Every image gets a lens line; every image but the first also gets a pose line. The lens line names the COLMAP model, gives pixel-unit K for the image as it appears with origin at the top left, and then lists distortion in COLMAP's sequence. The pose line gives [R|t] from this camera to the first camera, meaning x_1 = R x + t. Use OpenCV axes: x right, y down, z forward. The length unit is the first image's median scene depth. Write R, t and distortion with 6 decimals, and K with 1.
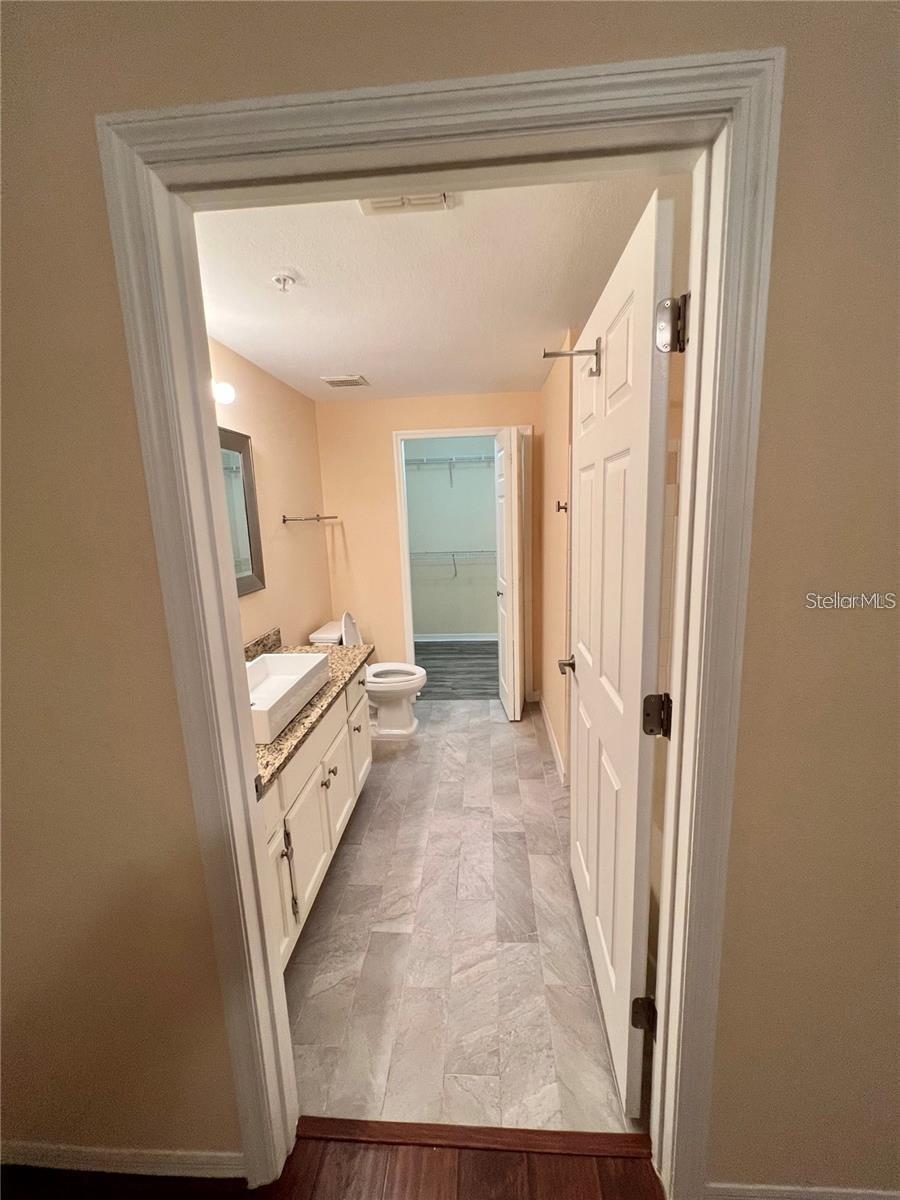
lens RADIAL K [[479.5, 0, 454.6], [0, 479.5, 595.4], [0, 0, 1]] dist [-0.001281, -0.000014]
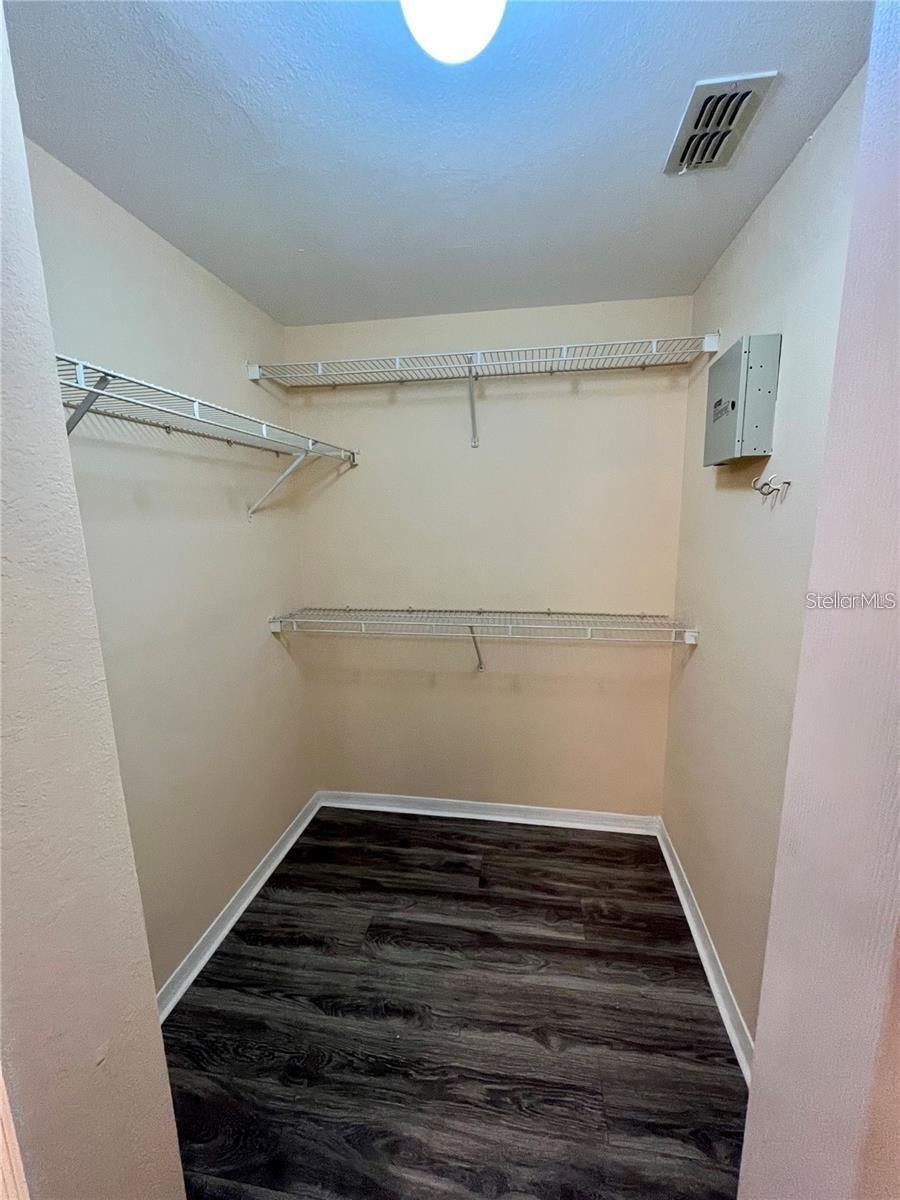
lens RADIAL K [[483.0, 0, 456.0], [0, 483.0, 599.0], [0, 0, 1]] dist [0.000536, 0.000288]
pose [[0.995726, 0.035206, -0.085380, 0.030216], [-0.034519, 0.999359, 0.009513, -0.198617], [0.085660, -0.006525, 0.996303, 1.135952]]
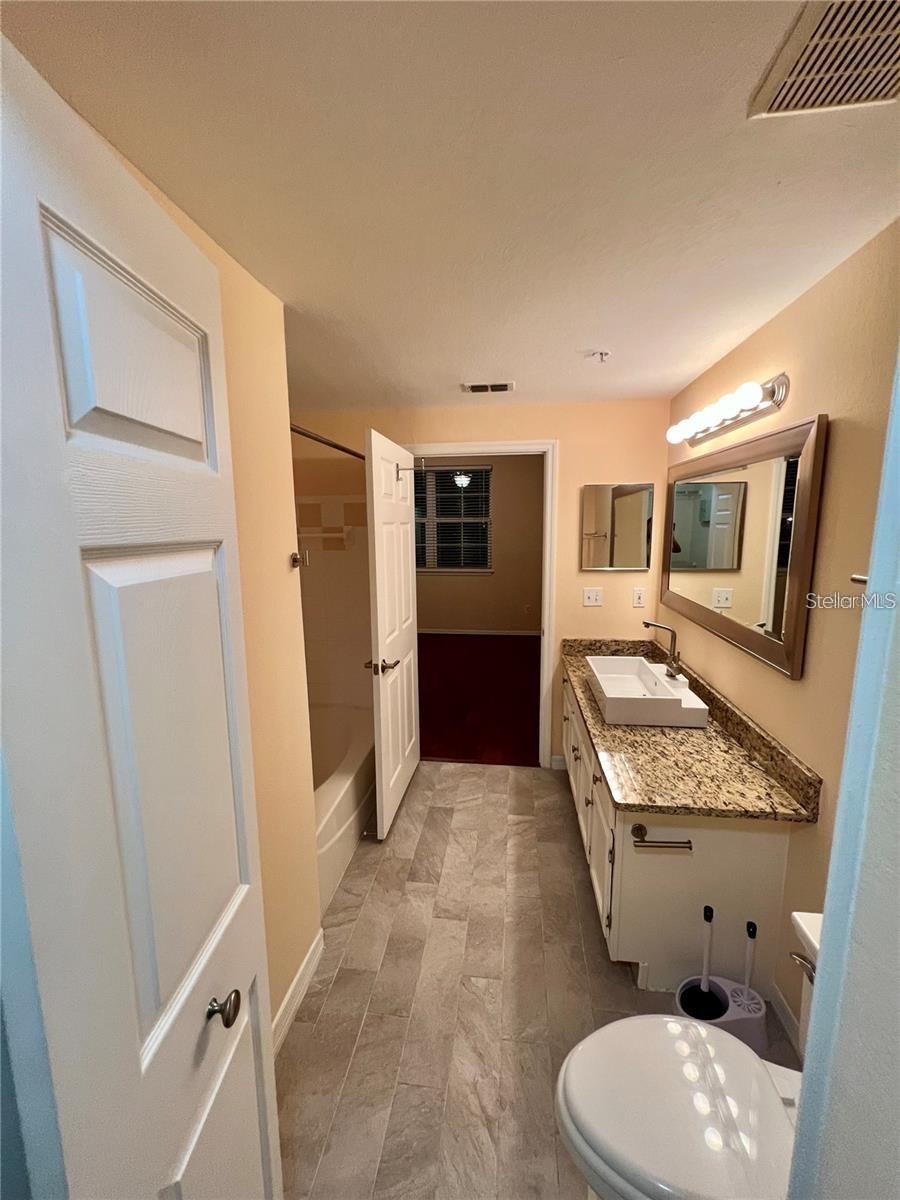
lens RADIAL K [[479.5, 0, 454.6], [0, 479.5, 595.4], [0, 0, 1]] dist [-0.001281, -0.000014]
pose [[-0.997019, 0.032805, 0.069839, -0.028970], [0.053220, 0.947732, 0.314598, -0.275672], [-0.055869, 0.317377, -0.946652, 1.347578]]
